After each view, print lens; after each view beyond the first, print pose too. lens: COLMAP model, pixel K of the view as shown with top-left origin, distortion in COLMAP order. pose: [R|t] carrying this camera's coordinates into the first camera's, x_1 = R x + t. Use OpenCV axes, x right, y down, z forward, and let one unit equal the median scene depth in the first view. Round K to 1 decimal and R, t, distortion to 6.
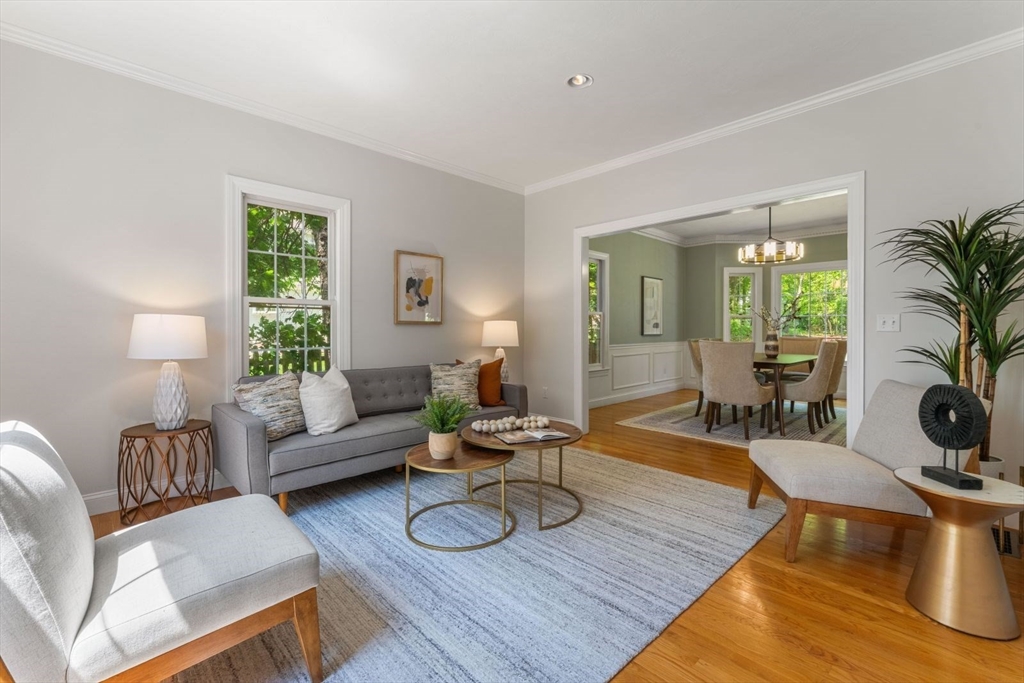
lens RADIAL K [[435.5, 0, 522.1], [0, 435.5, 332.6], [0, 0, 1]] dist [0.001098, -0.000923]
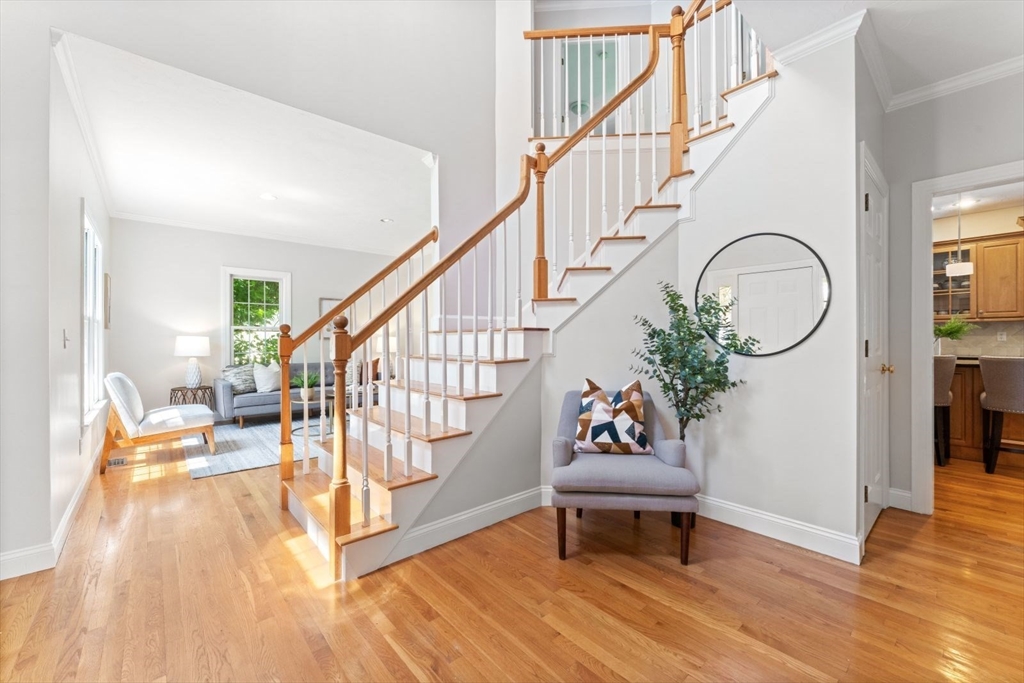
lens RADIAL K [[404.0, 0, 517.2], [0, 404.0, 337.1], [0, 0, 1]] dist [-0.002035, -0.000157]
pose [[0.998994, -0.004126, -0.044660, 0.806729], [0.003509, 0.999897, -0.013881, -0.001468], [0.044713, 0.013710, 0.998906, -0.844504]]
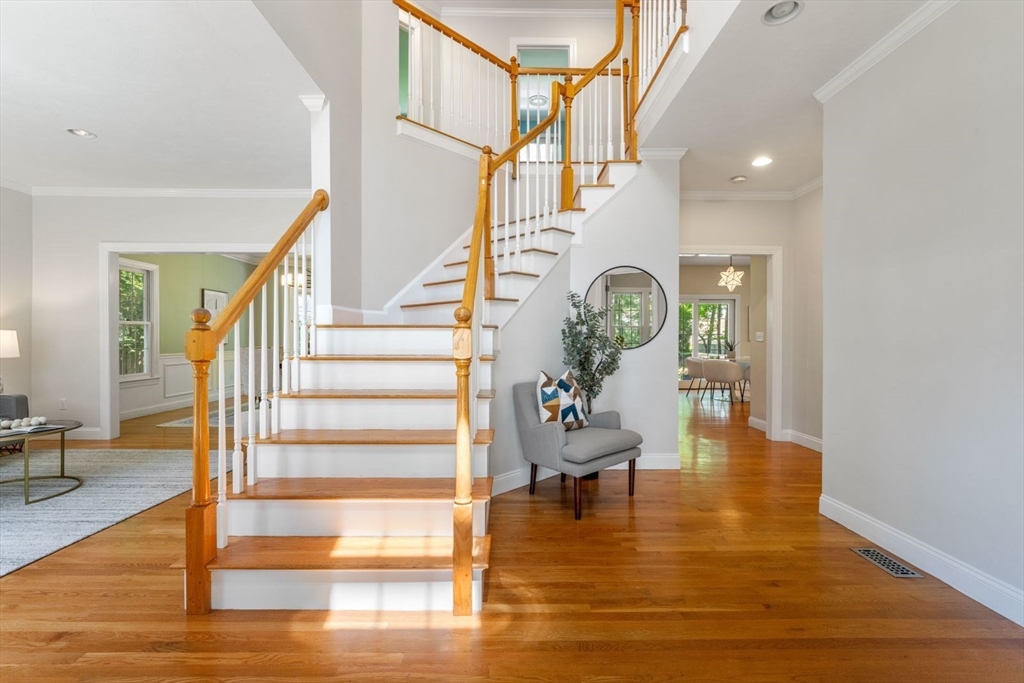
lens RADIAL K [[435.5, 0, 505.9], [0, 435.5, 340.0], [0, 0, 1]] dist [0.001098, -0.000923]
pose [[0.702163, -0.002000, 0.712013, 0.095555], [0.004304, 0.999990, -0.001436, 0.000504], [-0.712003, 0.004072, 0.702164, -0.665210]]
